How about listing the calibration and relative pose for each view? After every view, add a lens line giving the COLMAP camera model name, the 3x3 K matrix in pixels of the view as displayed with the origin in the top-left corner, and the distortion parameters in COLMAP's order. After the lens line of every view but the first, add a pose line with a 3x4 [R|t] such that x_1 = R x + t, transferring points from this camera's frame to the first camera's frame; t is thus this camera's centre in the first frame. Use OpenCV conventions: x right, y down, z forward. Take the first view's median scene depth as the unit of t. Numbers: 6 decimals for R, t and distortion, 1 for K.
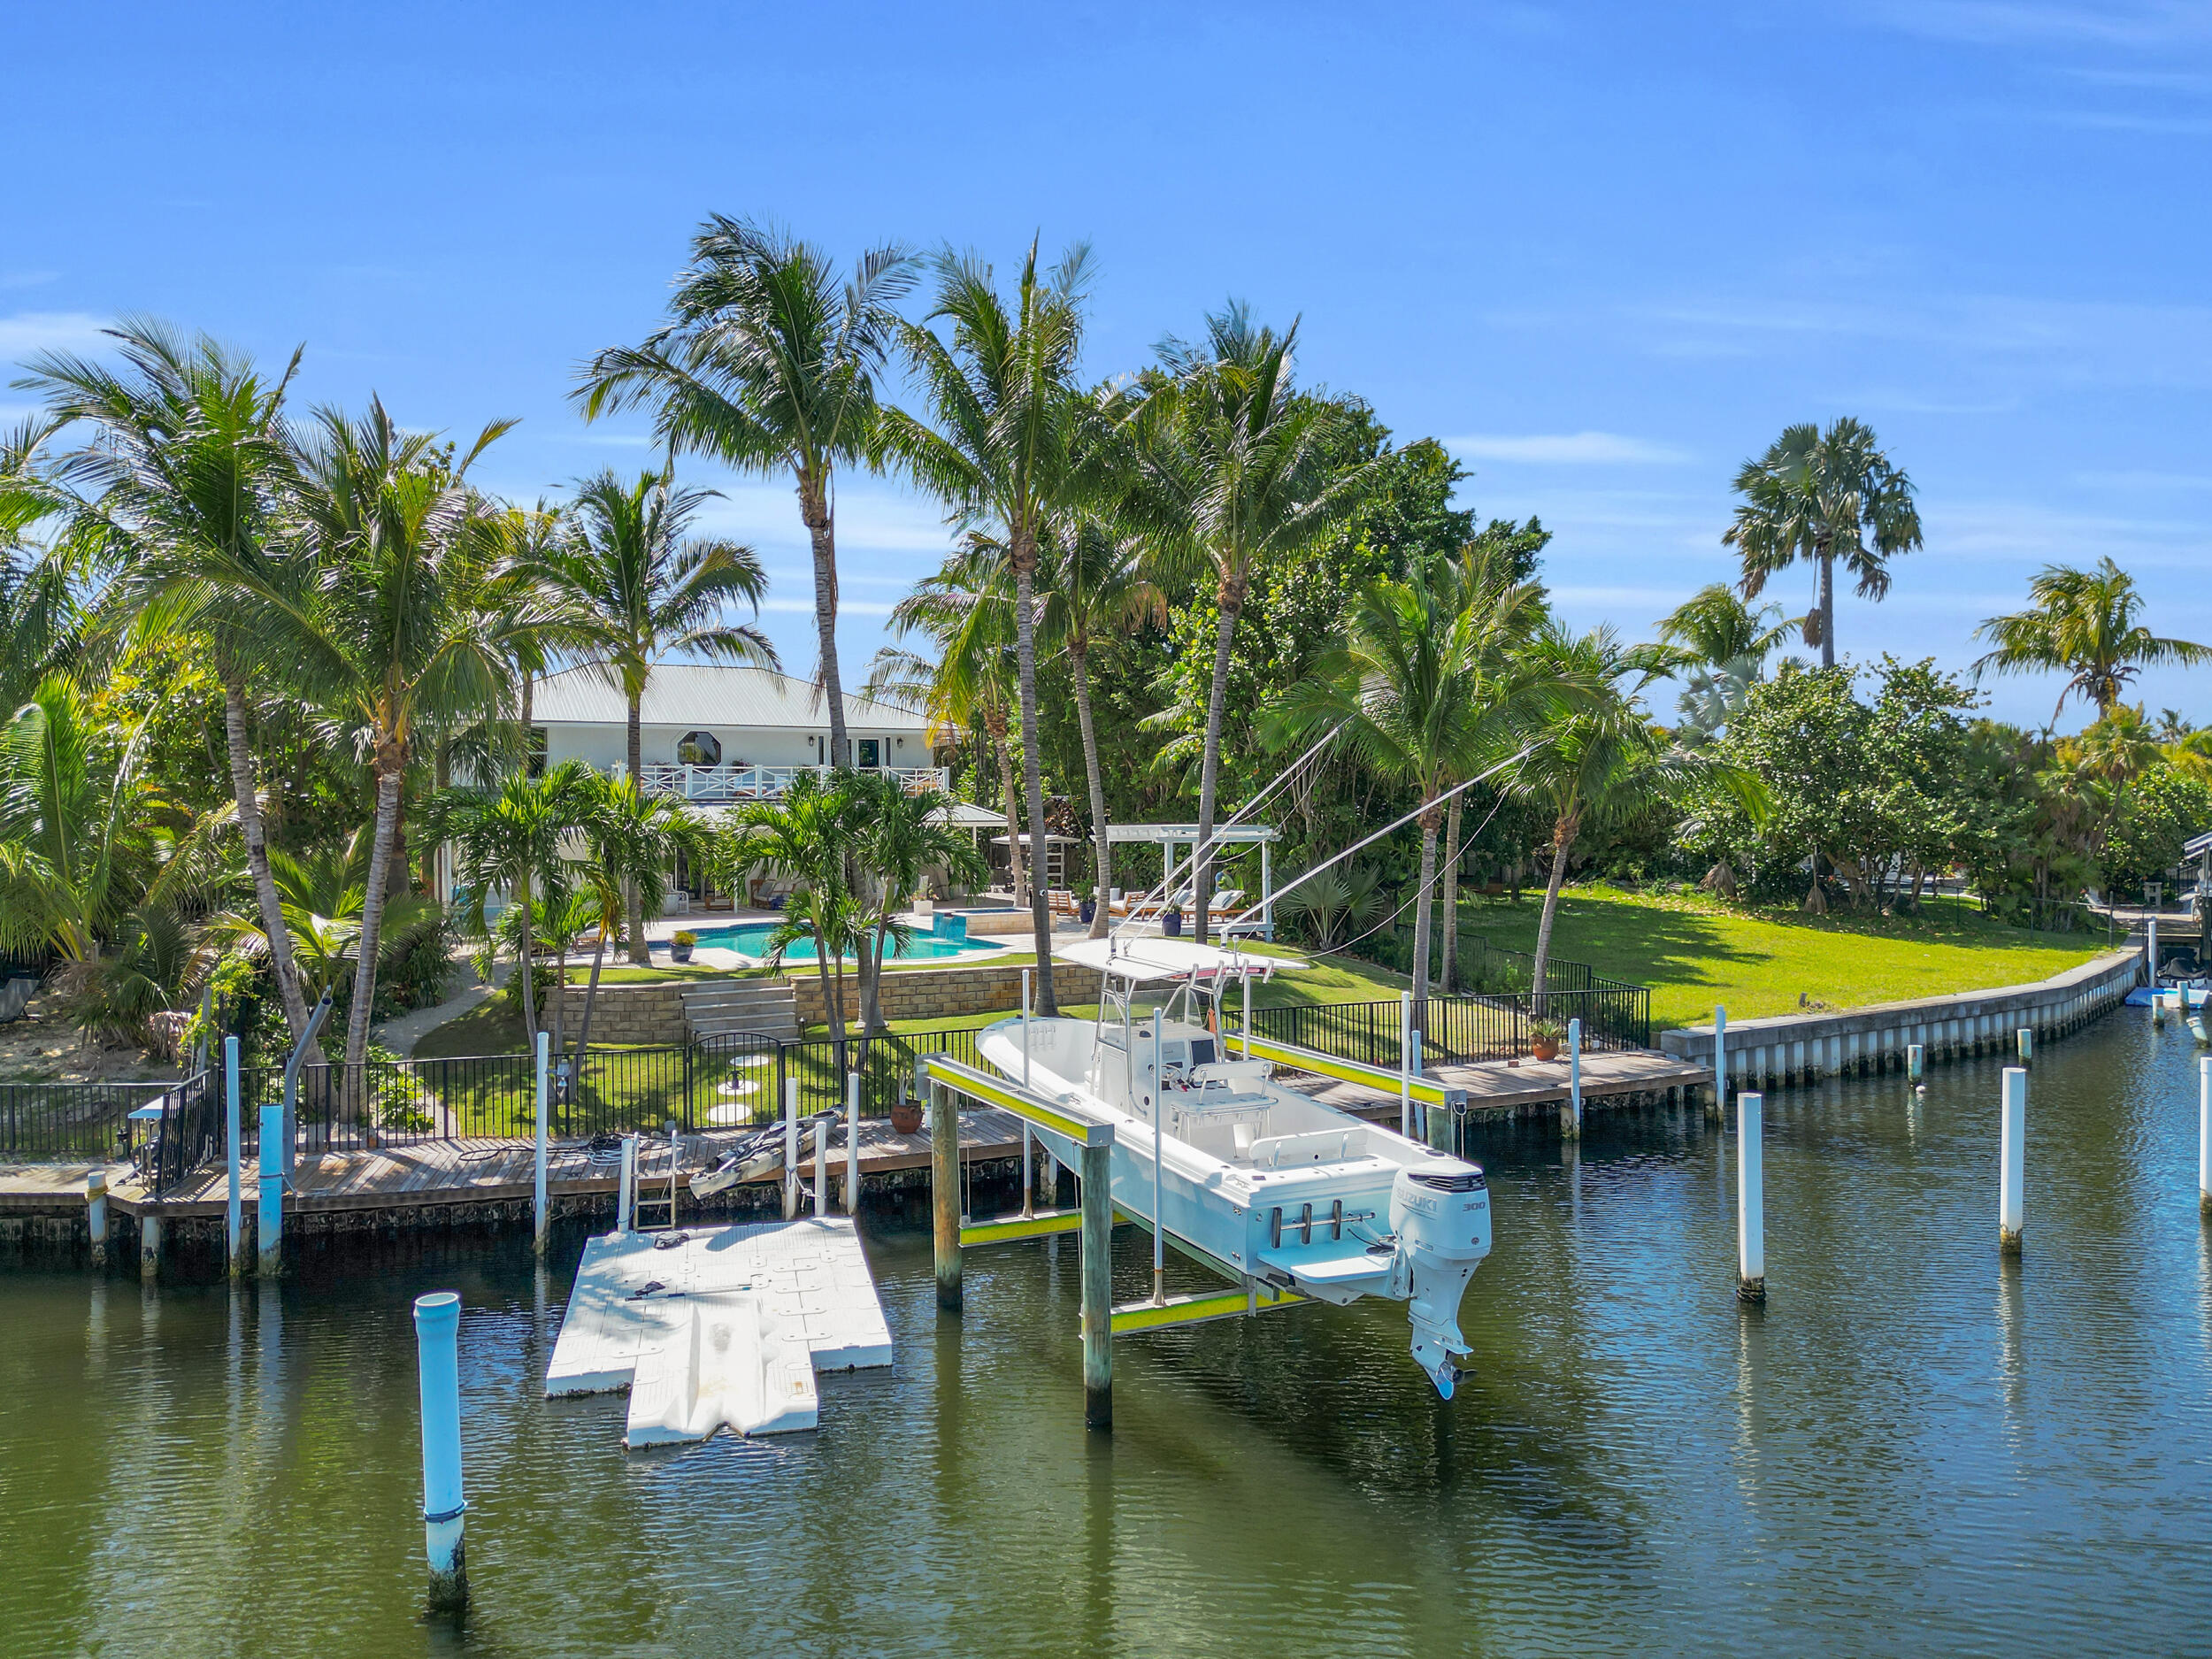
lens RADIAL K [[1556.6, 0, 1106.0], [0, 1556.6, 829.5], [0, 0, 1]] dist [0.096451, -0.094832]
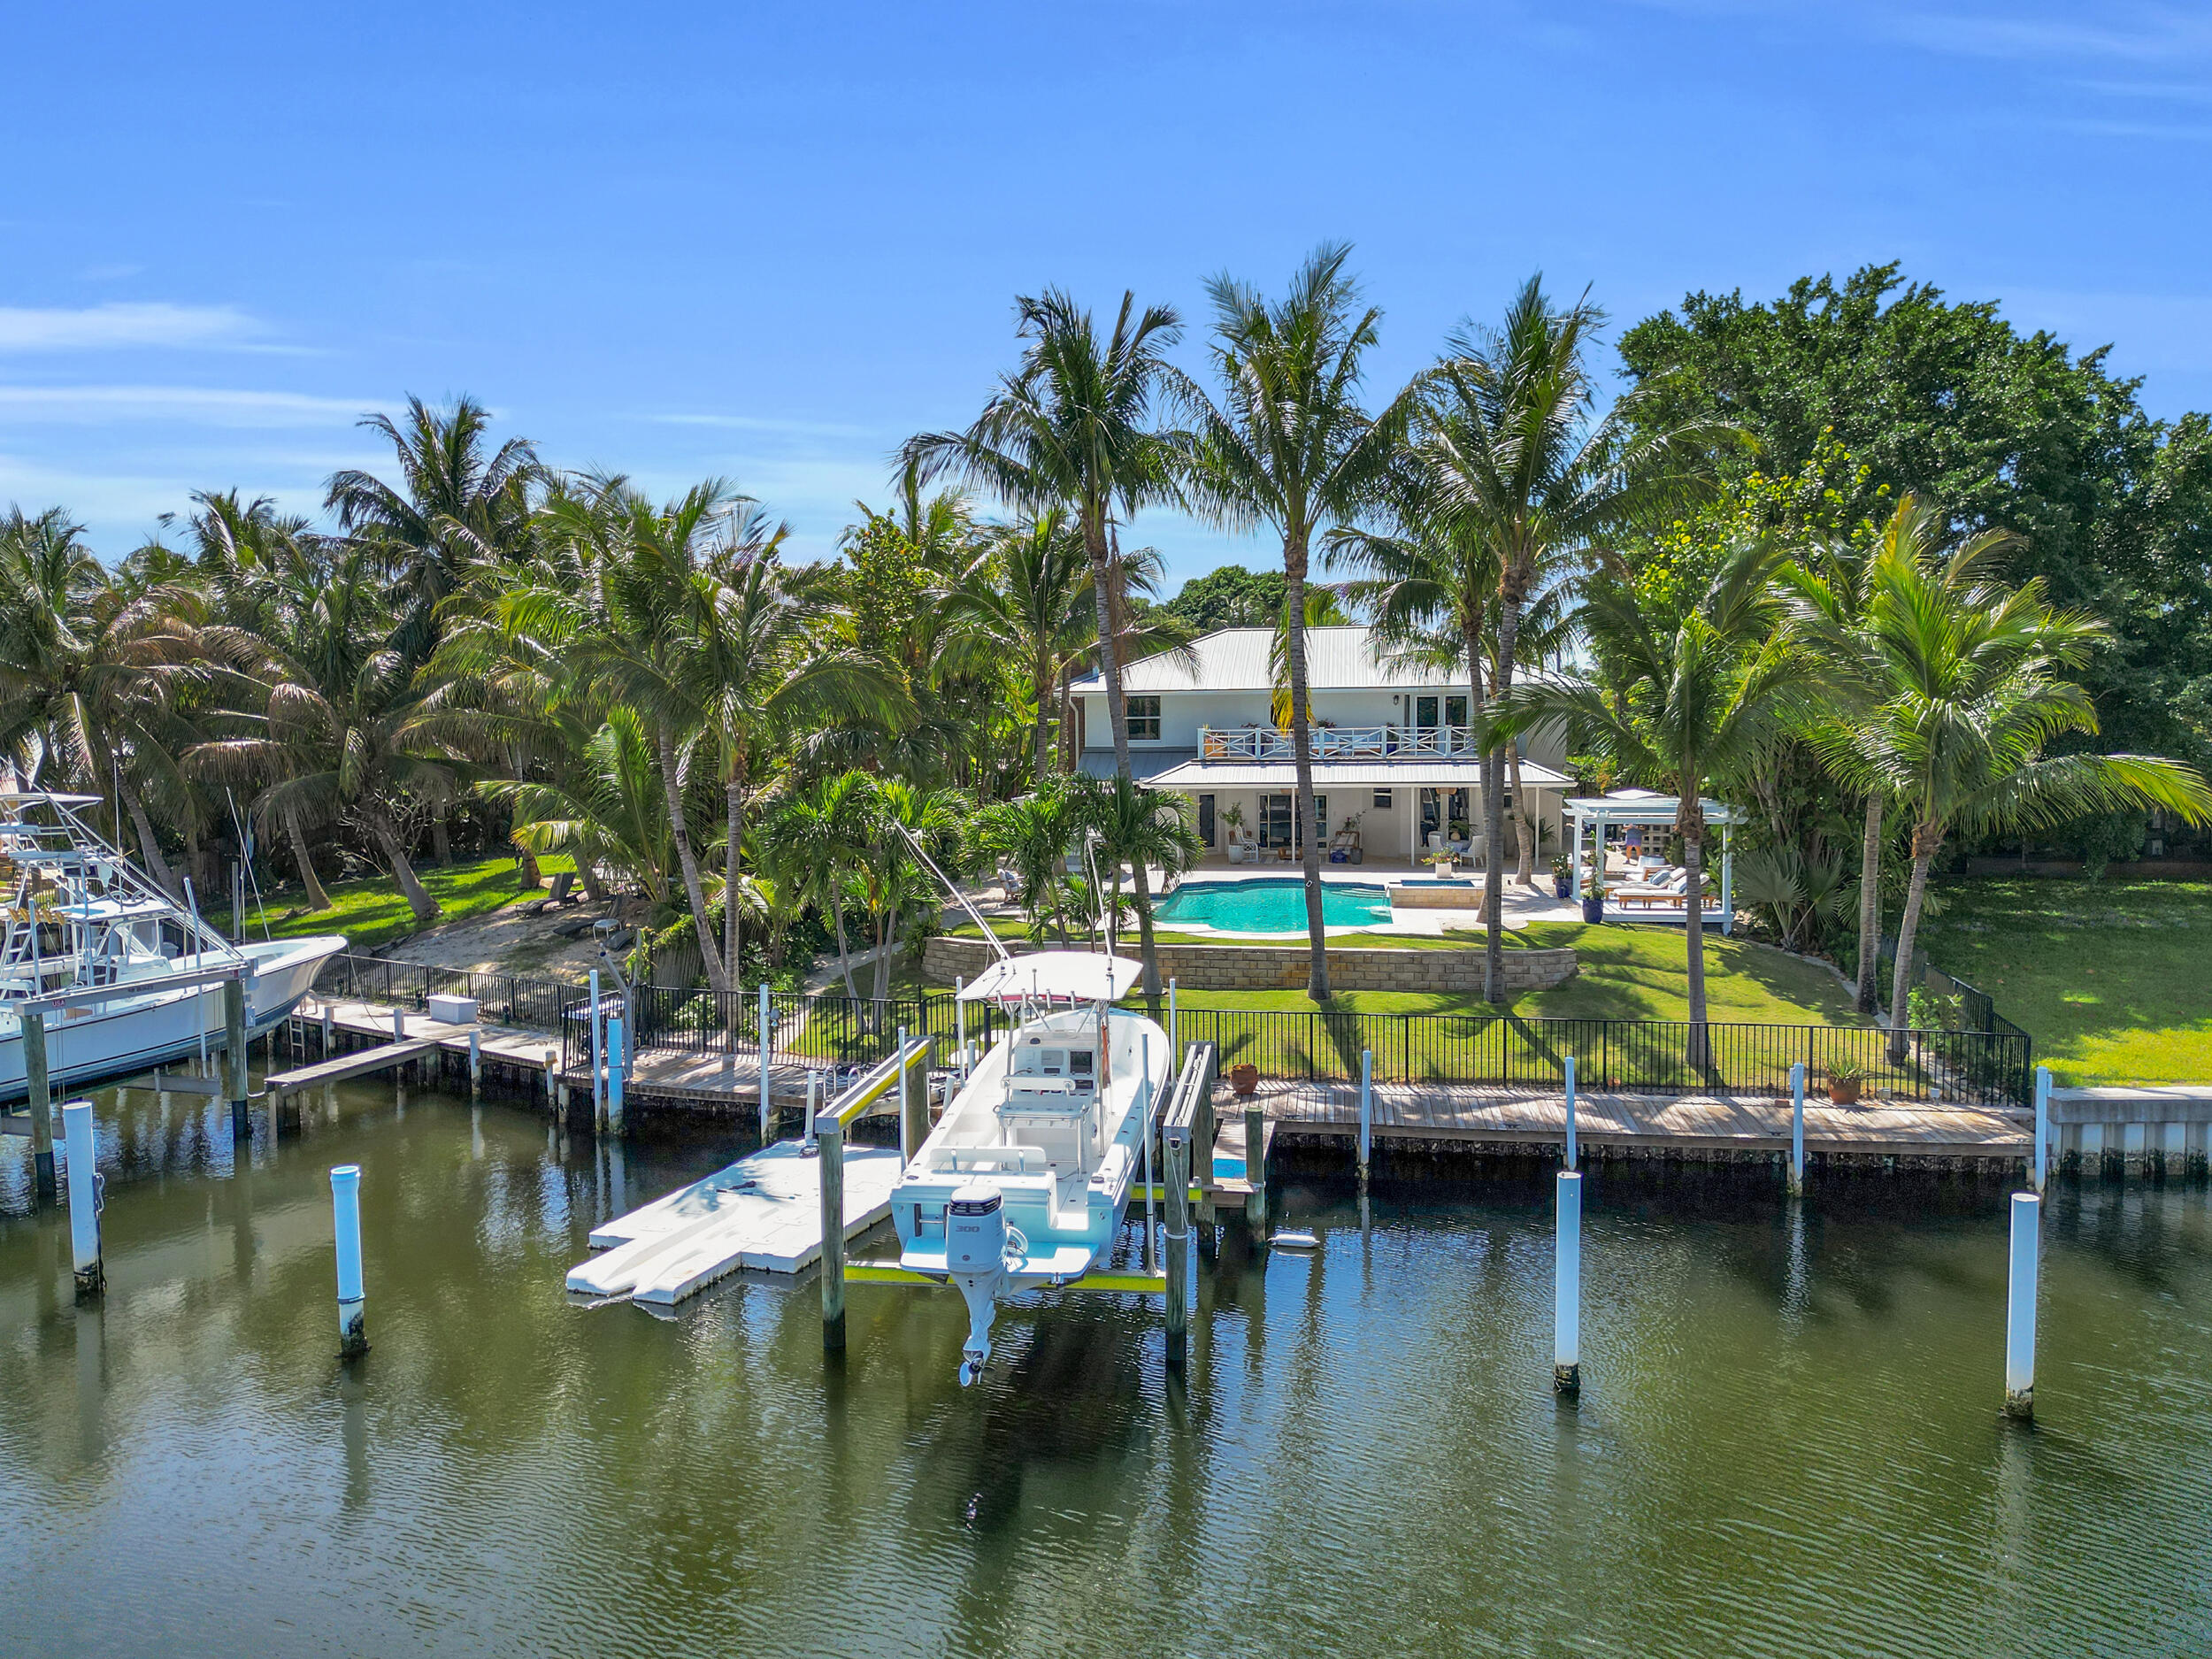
lens RADIAL K [[1556.6, 0, 1106.0], [0, 1556.6, 829.5], [0, 0, 1]] dist [0.096451, -0.094832]
pose [[0.829297, 0.036851, -0.557592, 0.505863], [-0.004614, 0.998241, 0.059112, -0.067465], [0.558789, -0.046448, 0.828008, 0.052423]]
